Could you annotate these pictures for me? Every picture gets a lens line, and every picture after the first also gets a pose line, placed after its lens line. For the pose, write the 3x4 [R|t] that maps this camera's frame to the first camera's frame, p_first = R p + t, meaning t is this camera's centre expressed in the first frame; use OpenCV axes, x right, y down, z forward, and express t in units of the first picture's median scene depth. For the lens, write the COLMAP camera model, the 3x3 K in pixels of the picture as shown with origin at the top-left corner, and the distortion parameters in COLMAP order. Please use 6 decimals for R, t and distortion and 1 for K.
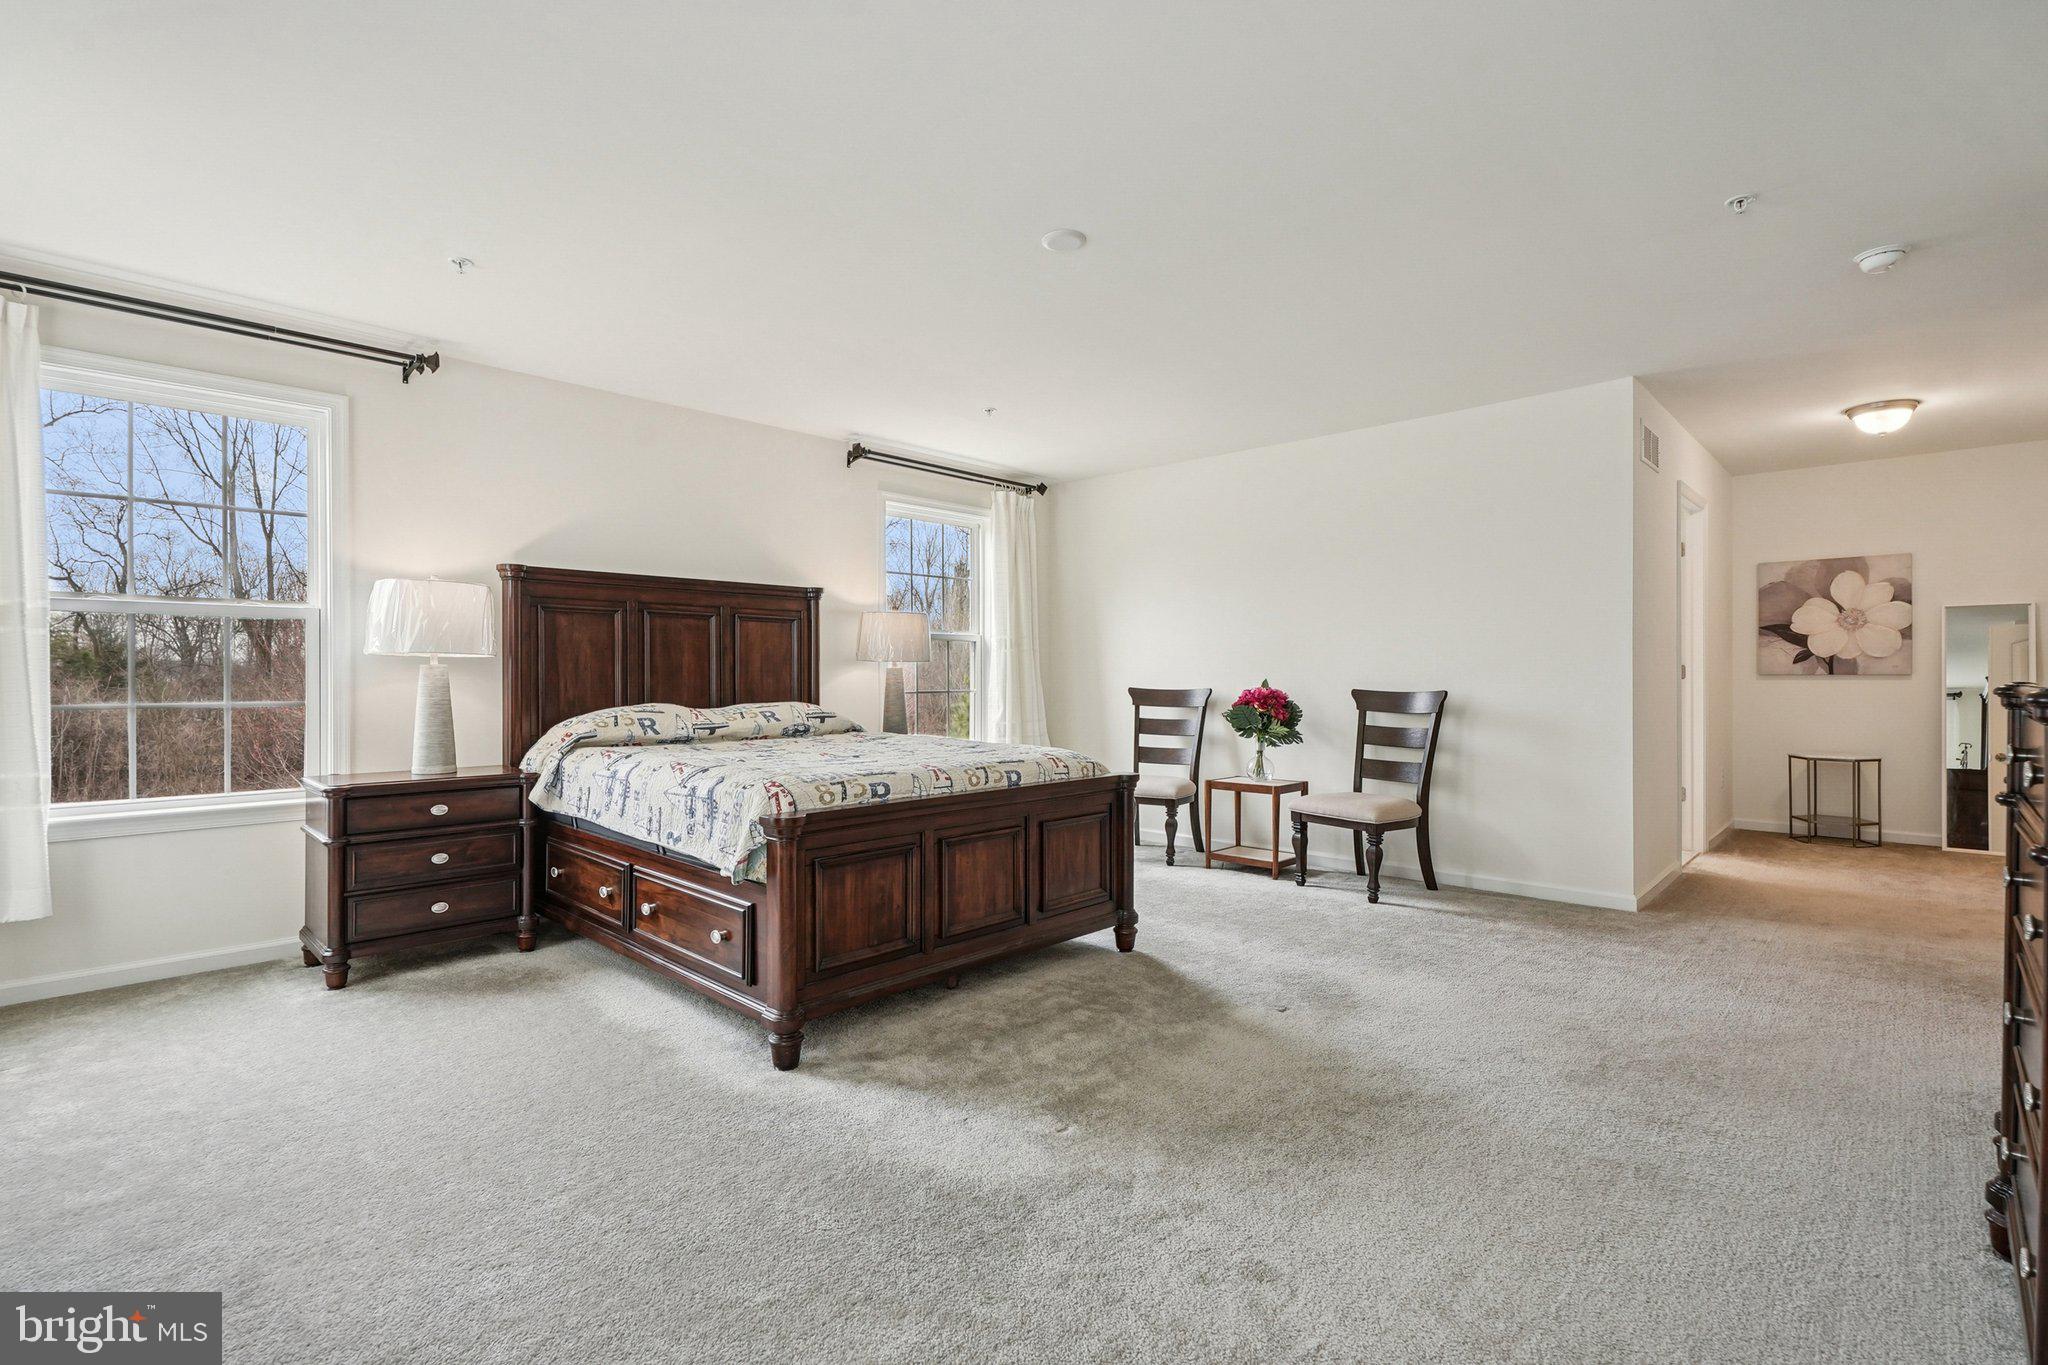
lens RADIAL K [[947.6, 0, 998.1], [0, 947.6, 671.9], [0, 0, 1]] dist [-0.012196, 0.000086]
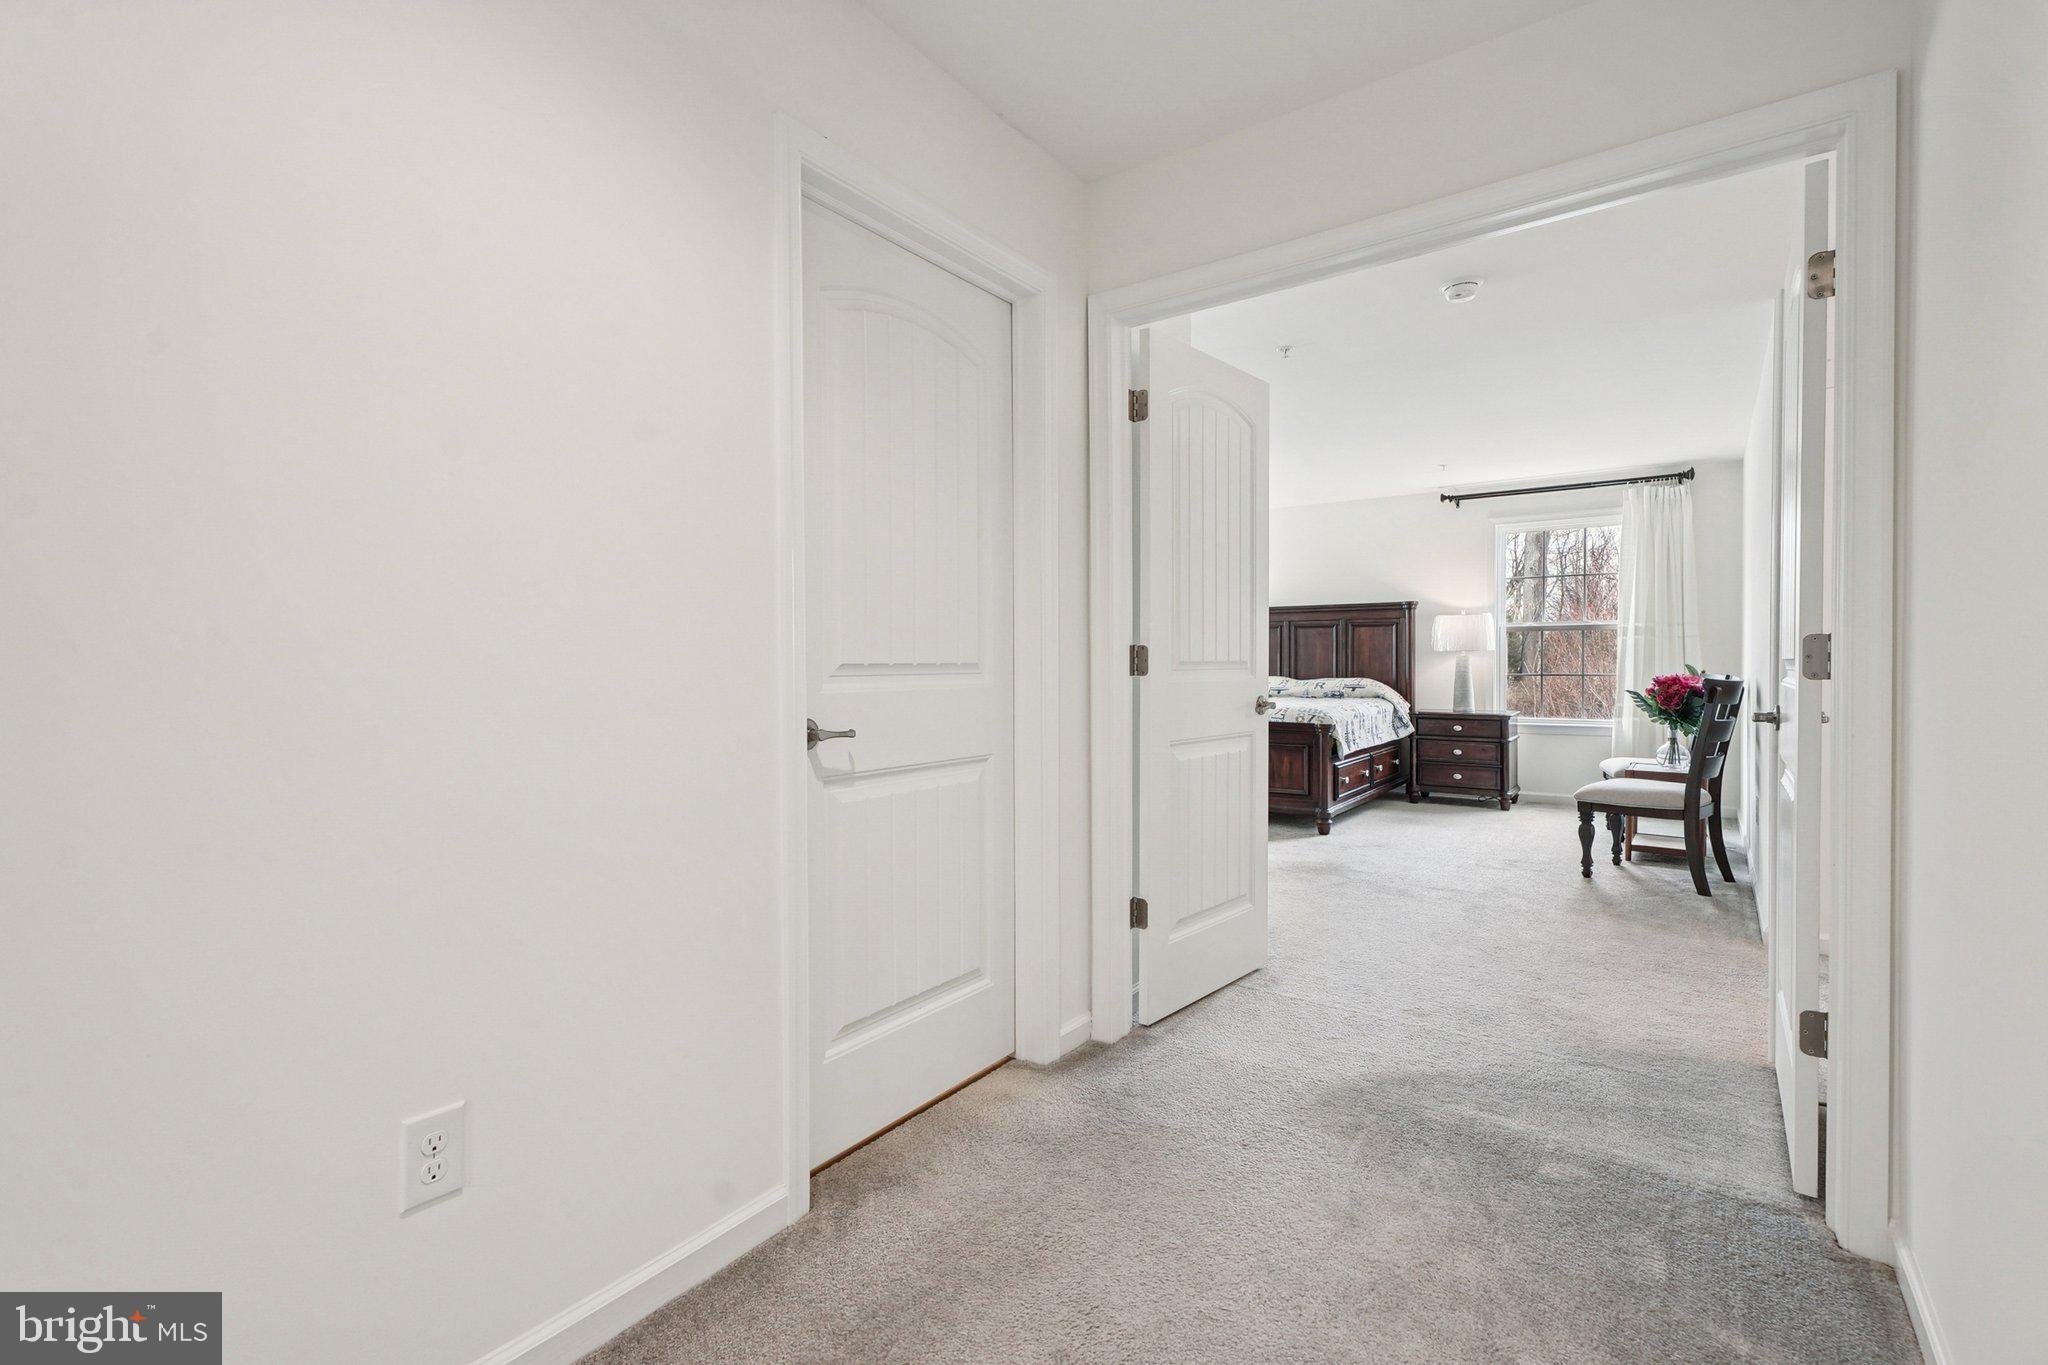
lens RADIAL K [[947.6, 0, 998.1], [0, 947.6, 671.9], [0, 0, 1]] dist [-0.012196, 0.000086]
pose [[0.128846, 0.013154, -0.991577, 1.291198], [0.007064, 0.999874, 0.014182, -0.005070], [0.991639, -0.008832, 0.128737, 0.195738]]
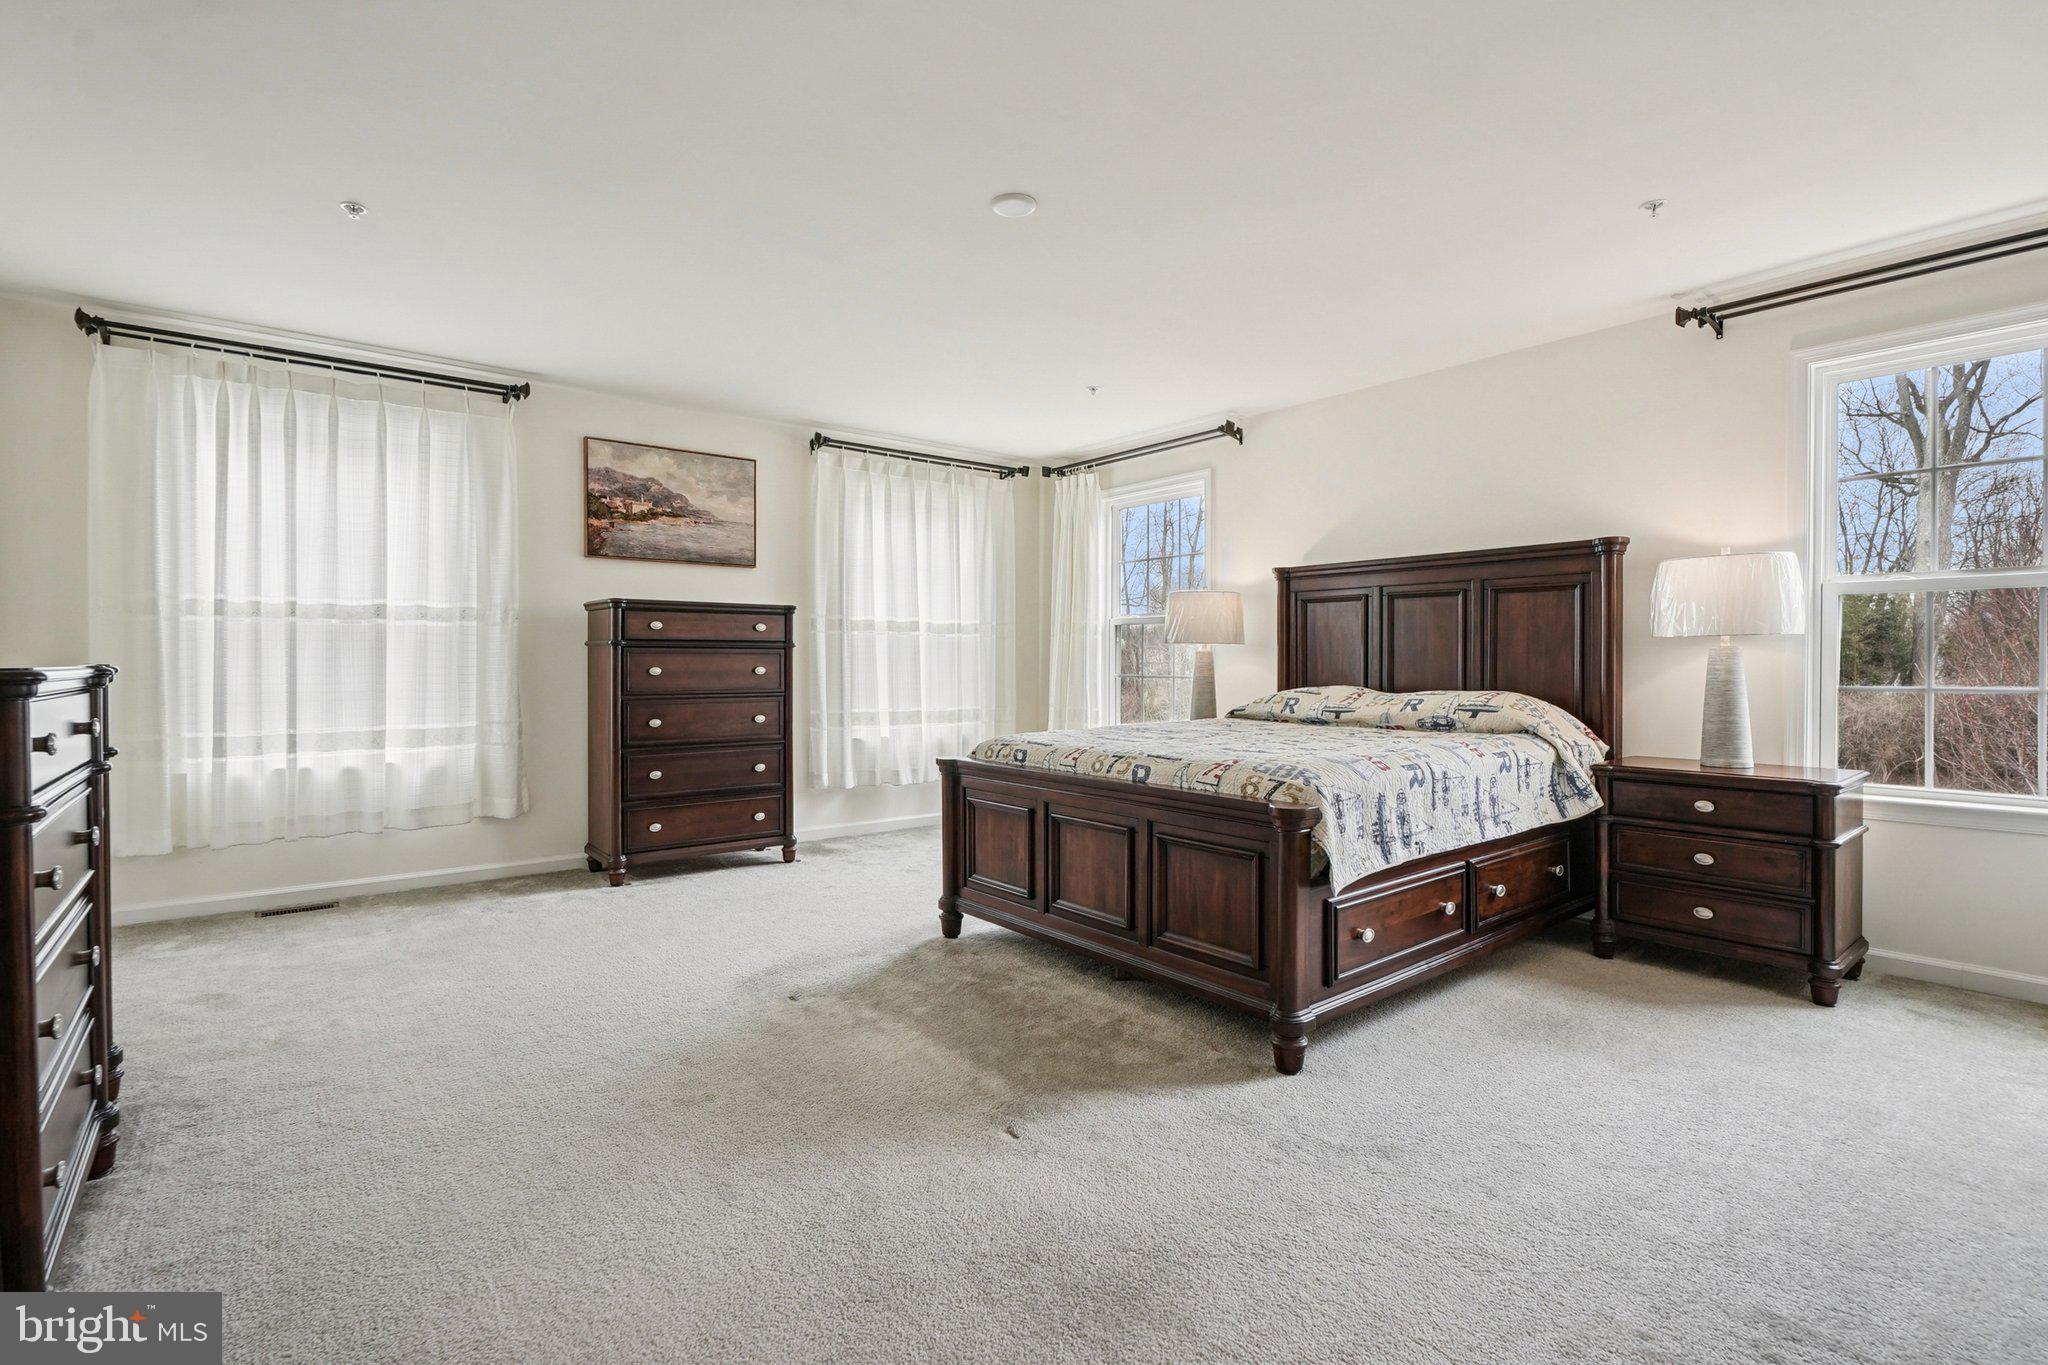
lens RADIAL K [[947.6, 0, 998.1], [0, 947.6, 671.9], [0, 0, 1]] dist [-0.012196, 0.000086]
pose [[-0.133957, 0.012307, -0.990911, 0.643254], [0.004764, 0.999919, 0.011775, 0.003759], [0.990976, -0.003143, -0.134005, 0.693809]]
